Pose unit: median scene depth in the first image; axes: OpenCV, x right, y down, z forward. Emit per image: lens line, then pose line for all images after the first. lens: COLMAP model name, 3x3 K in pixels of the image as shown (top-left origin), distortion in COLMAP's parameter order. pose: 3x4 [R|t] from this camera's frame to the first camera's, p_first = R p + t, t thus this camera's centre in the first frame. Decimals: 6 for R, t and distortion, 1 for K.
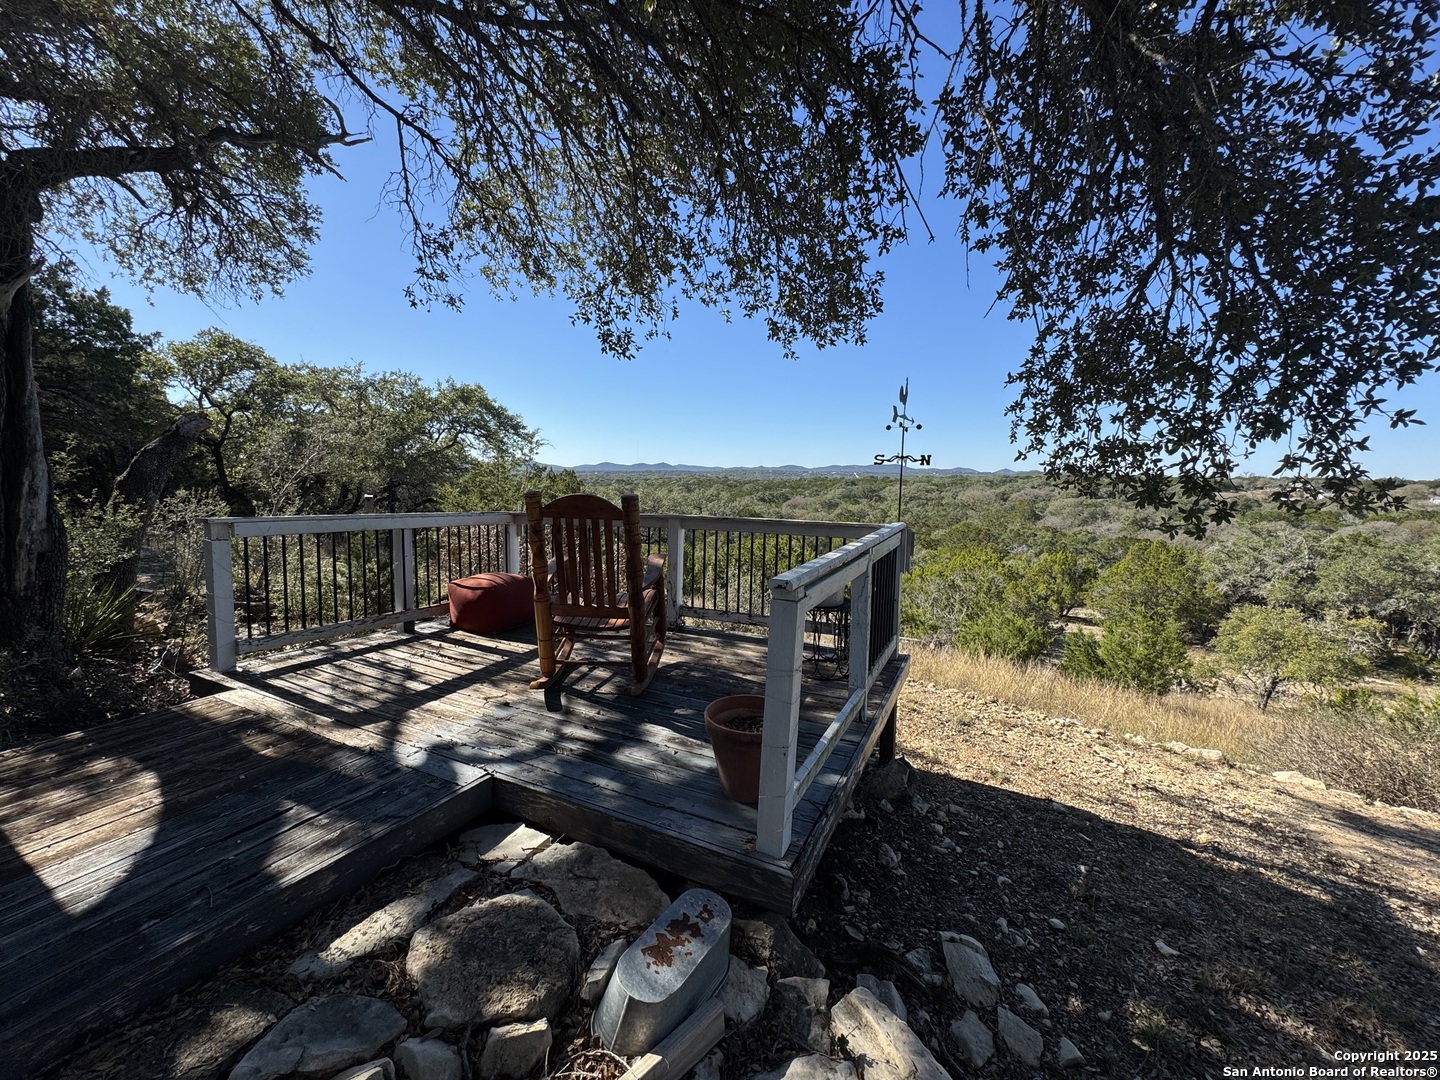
lens RADIAL K [[579.1, 0, 721.7], [0, 579.1, 540.5], [0, 0, 1]] dist [-0.003516, 0.000387]
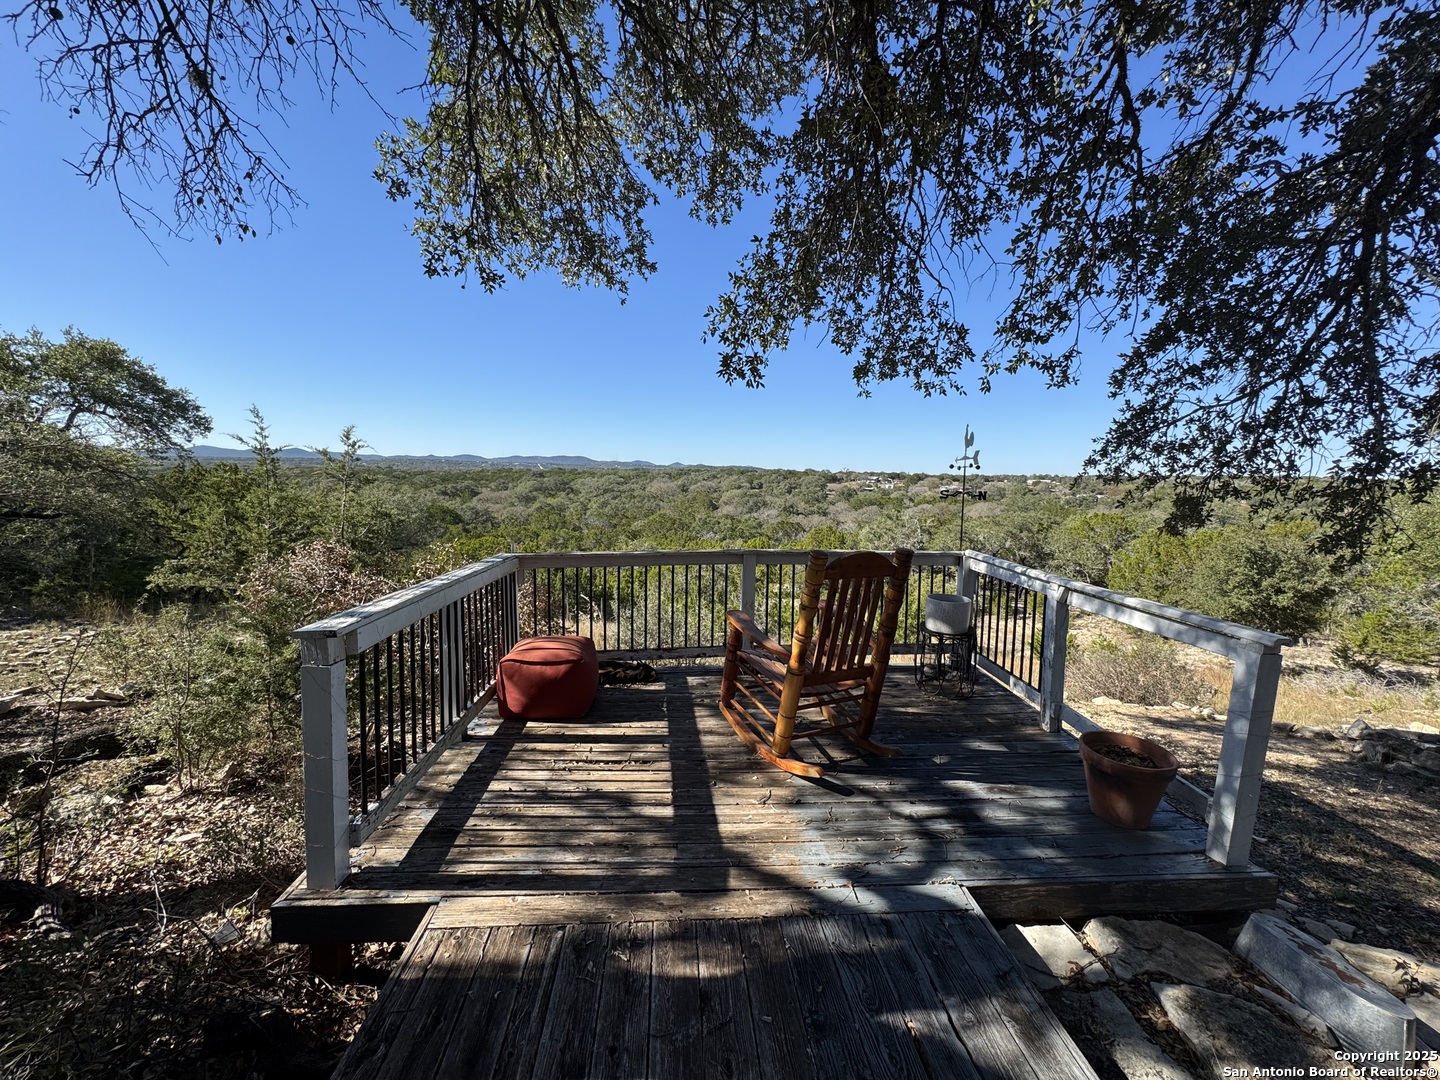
lens RADIAL K [[579.1, 0, 723.7], [0, 579.1, 529.7], [0, 0, 1]] dist [-0.003516, 0.000387]
pose [[0.858144, -0.042768, 0.511625, -0.835400], [0.044384, 0.998973, 0.009061, -0.122733], [-0.511488, 0.014933, 0.859161, 0.299146]]
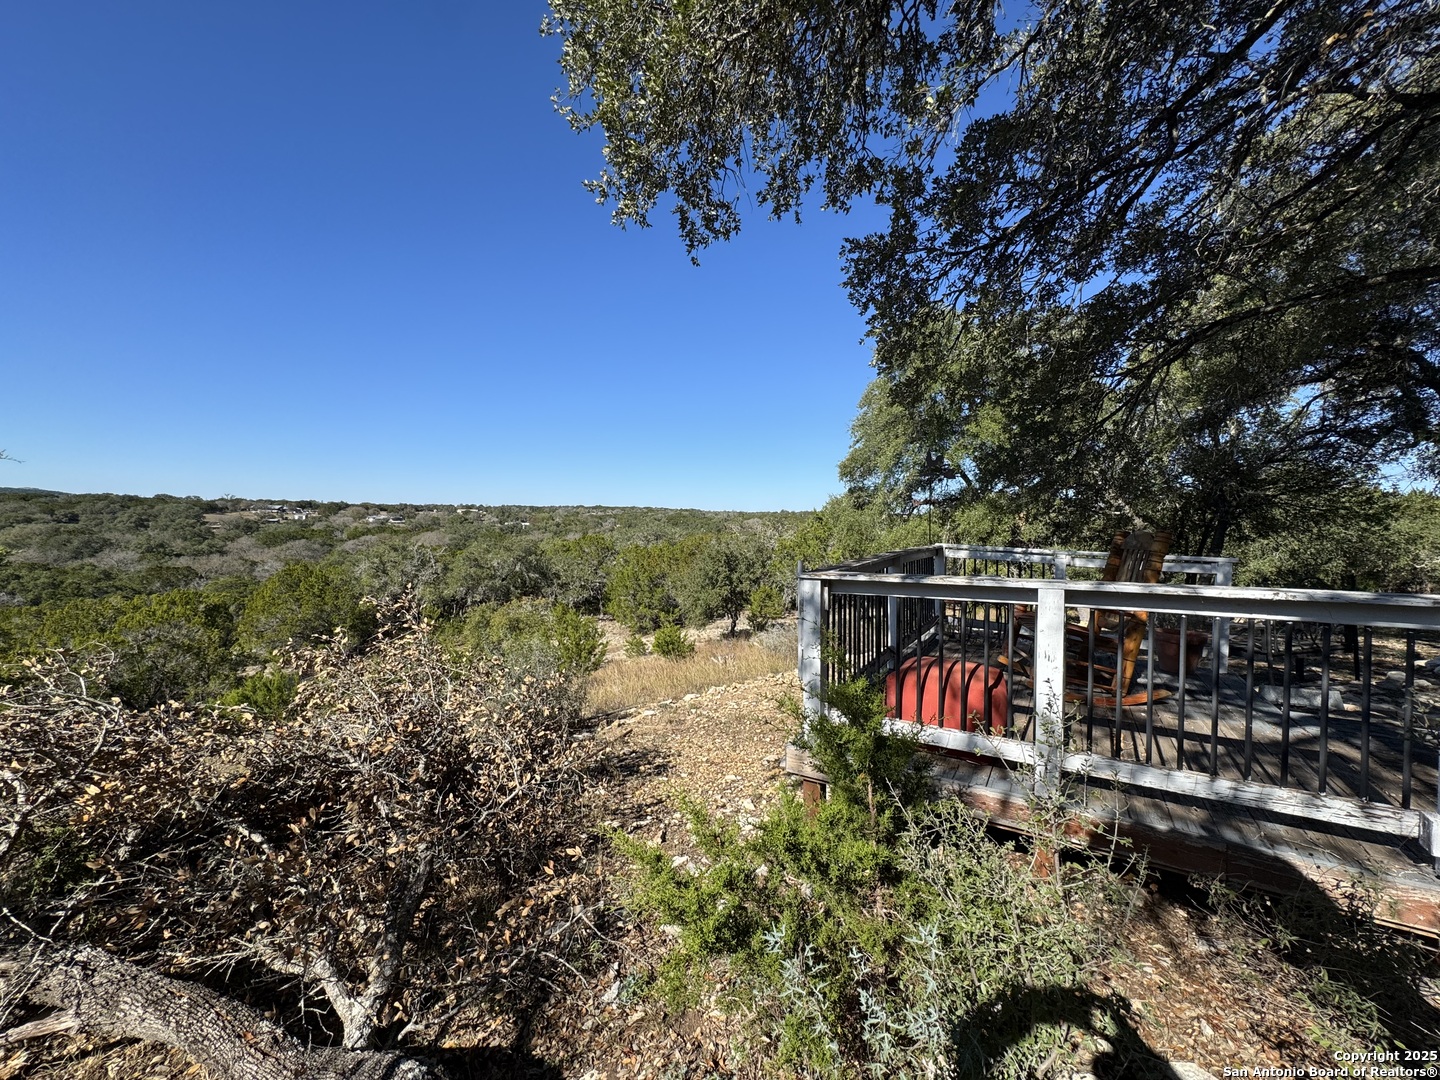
lens RADIAL K [[579.1, 0, 720.4], [0, 579.1, 536.4], [0, 0, 1]] dist [-0.003516, 0.000387]
pose [[0.105122, -0.044447, 0.993466, -1.530558], [0.088066, 0.995492, 0.035219, -0.189279], [-0.990552, 0.083788, 0.108563, 1.675245]]
